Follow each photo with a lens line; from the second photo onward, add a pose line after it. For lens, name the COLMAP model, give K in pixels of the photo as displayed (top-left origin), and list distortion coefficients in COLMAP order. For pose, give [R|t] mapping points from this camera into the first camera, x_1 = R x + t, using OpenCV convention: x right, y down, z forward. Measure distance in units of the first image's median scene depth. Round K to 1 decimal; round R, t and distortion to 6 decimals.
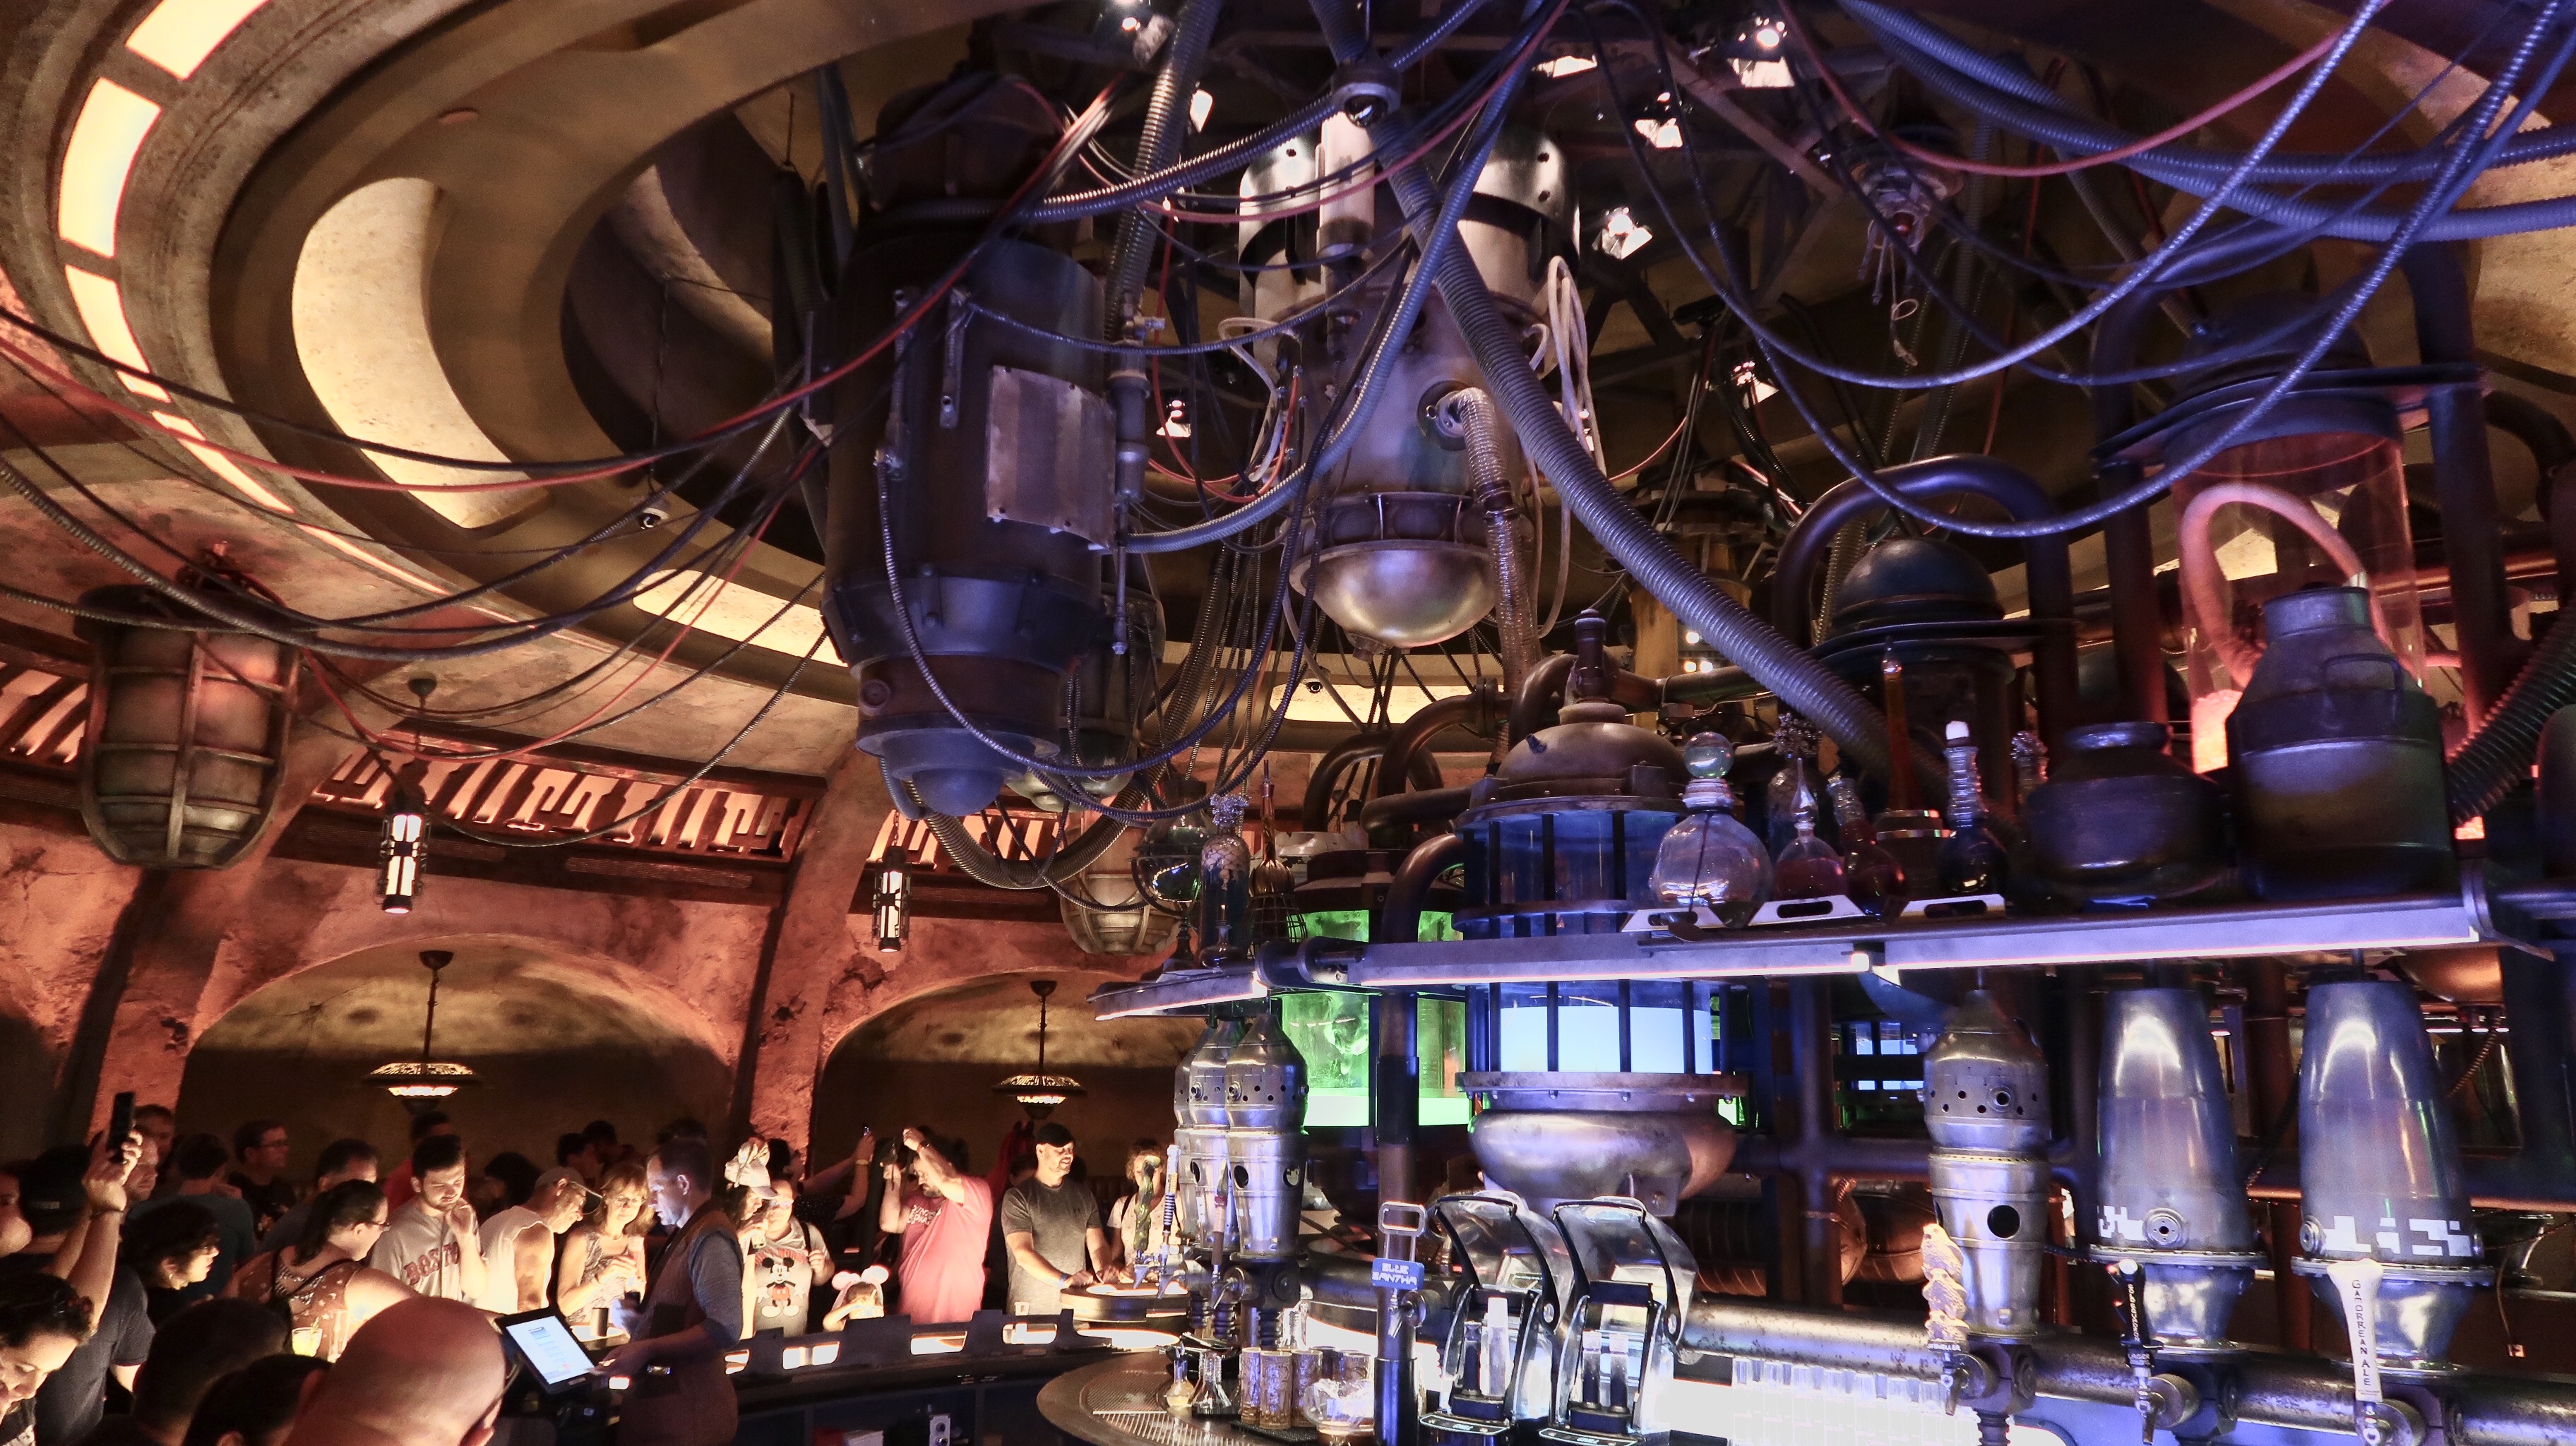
lens RADIAL K [[1837.5, 0, 1288.0], [0, 1837.5, 723.0], [0, 0, 1]] dist [-0.002856, 0.005032]
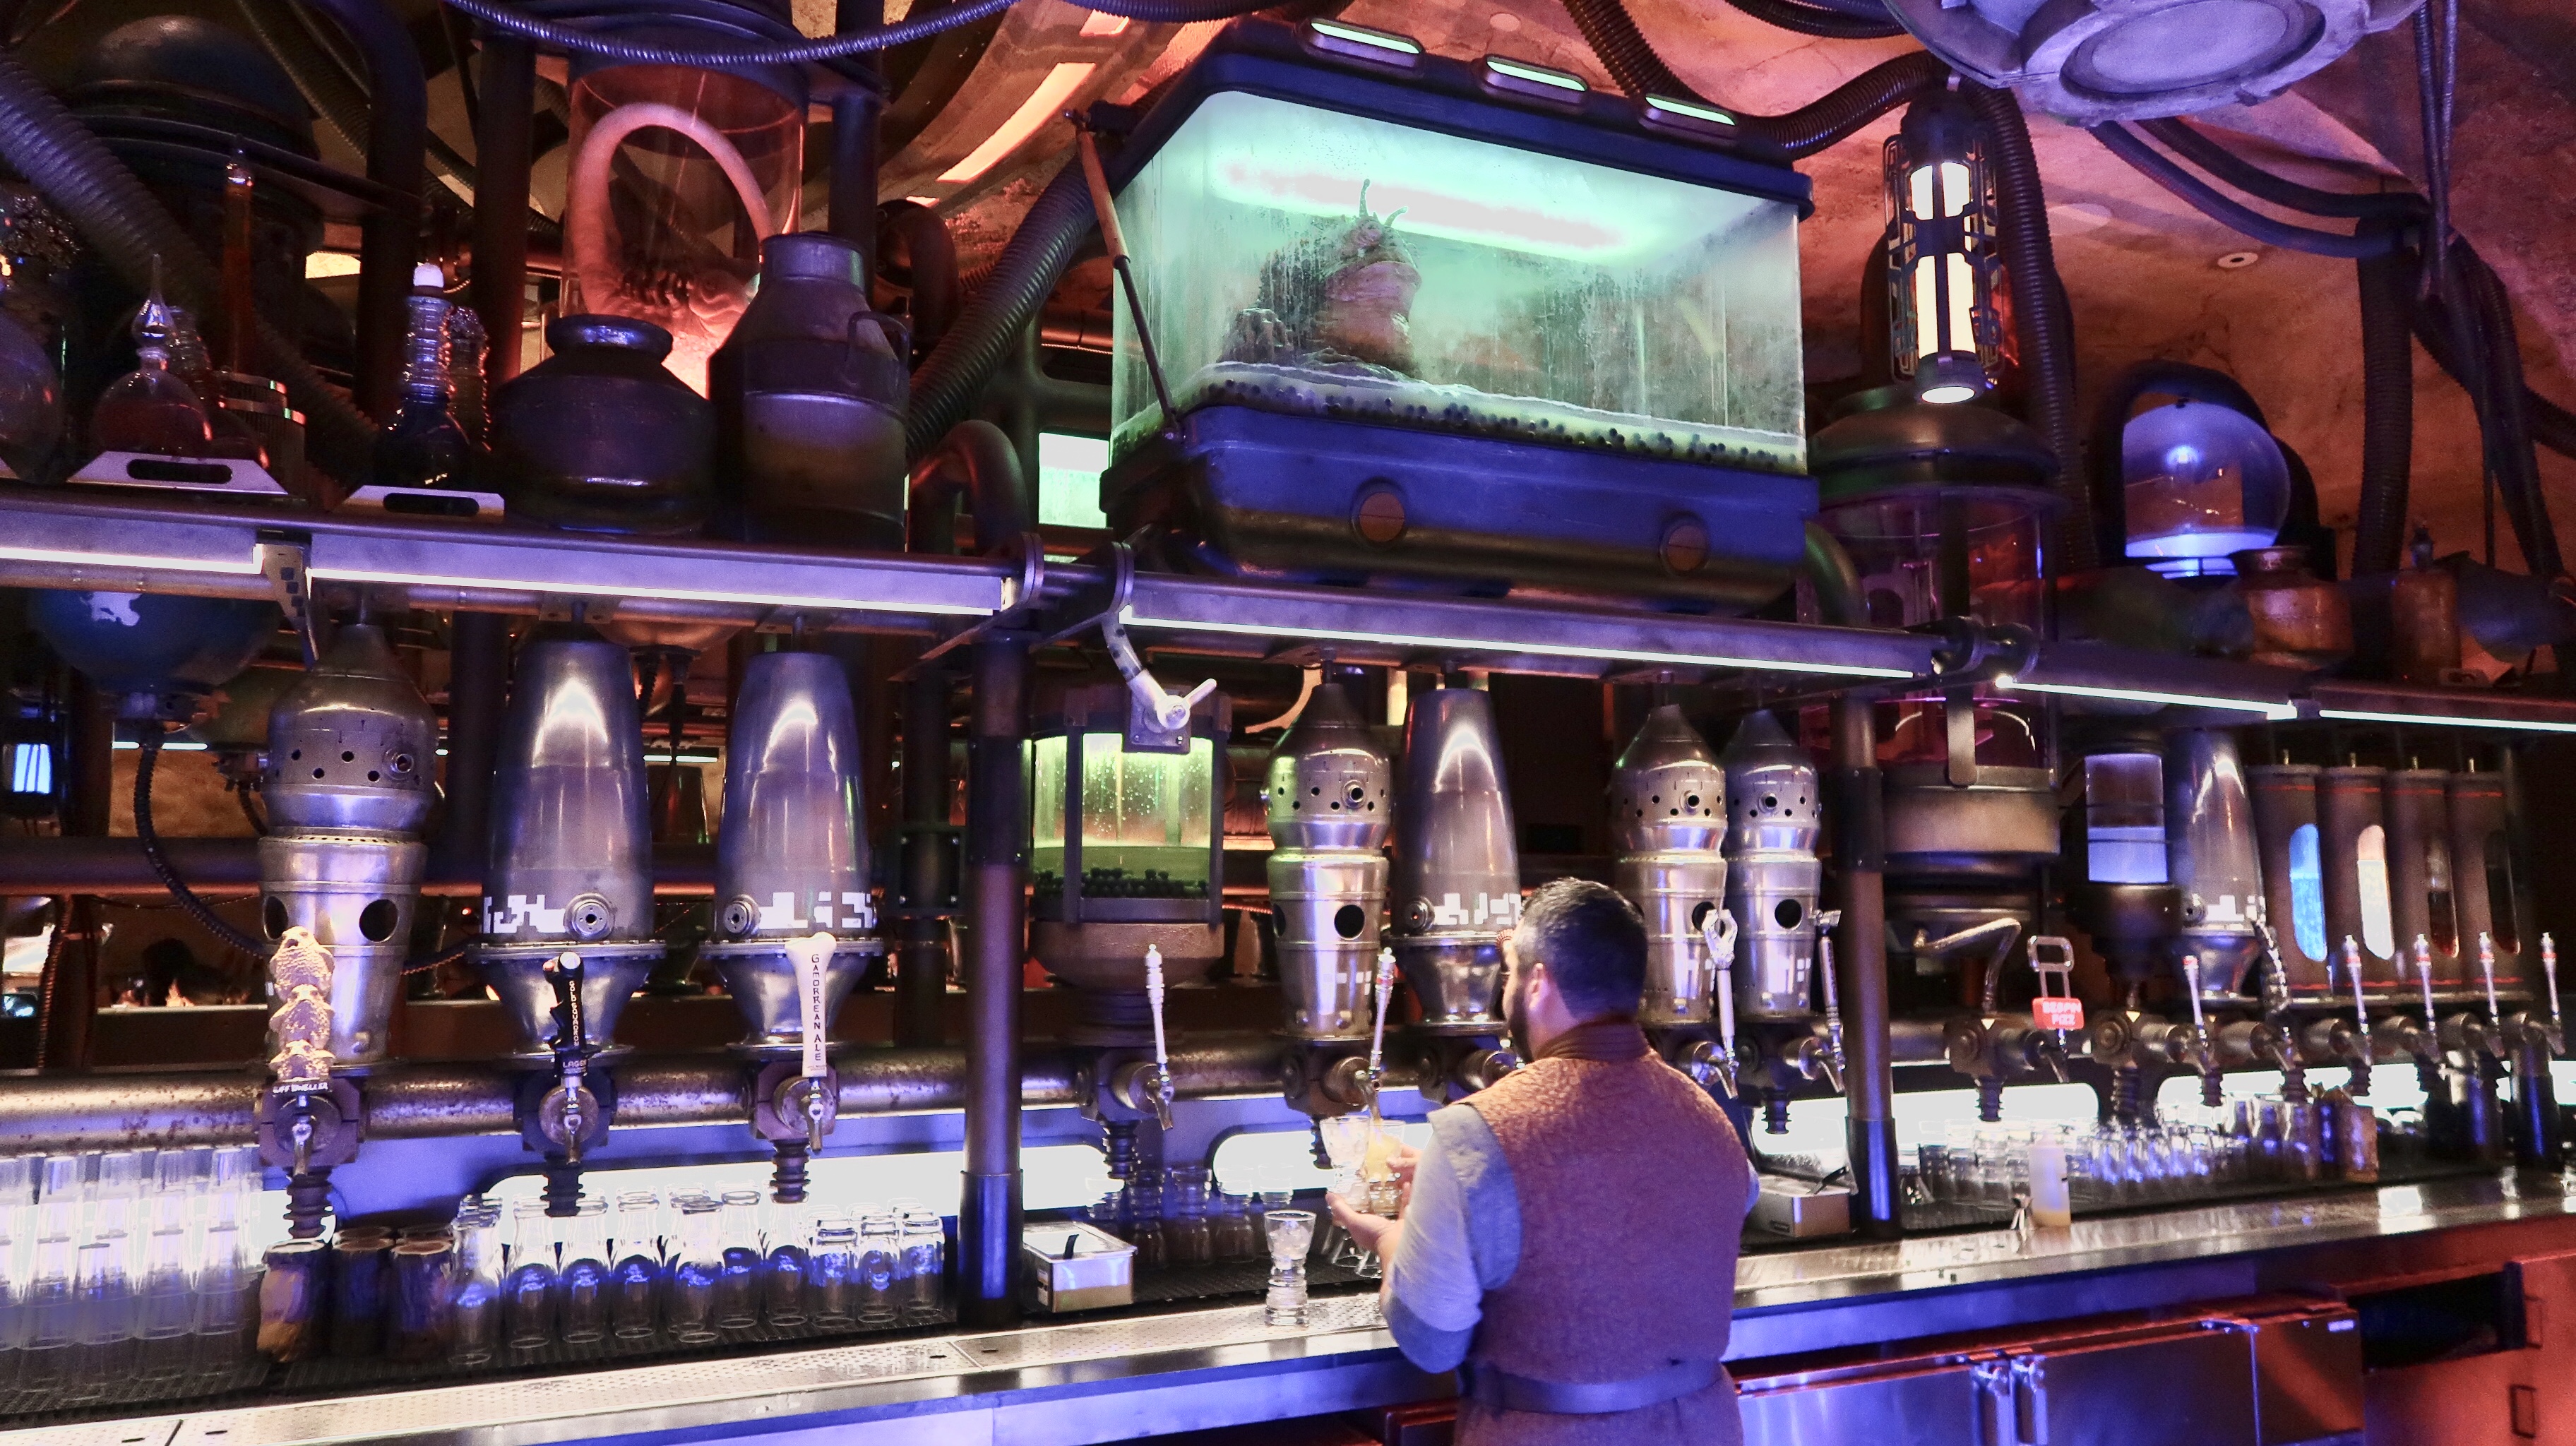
lens RADIAL K [[1837.5, 0, 1288.0], [0, 1837.5, 723.0], [0, 0, 1]] dist [-0.002856, 0.005032]
pose [[0.362488, 0.074519, 0.929004, -0.197269], [-0.176506, 0.984248, -0.010080, 0.134910], [-0.915122, -0.160321, 0.369931, 0.393637]]
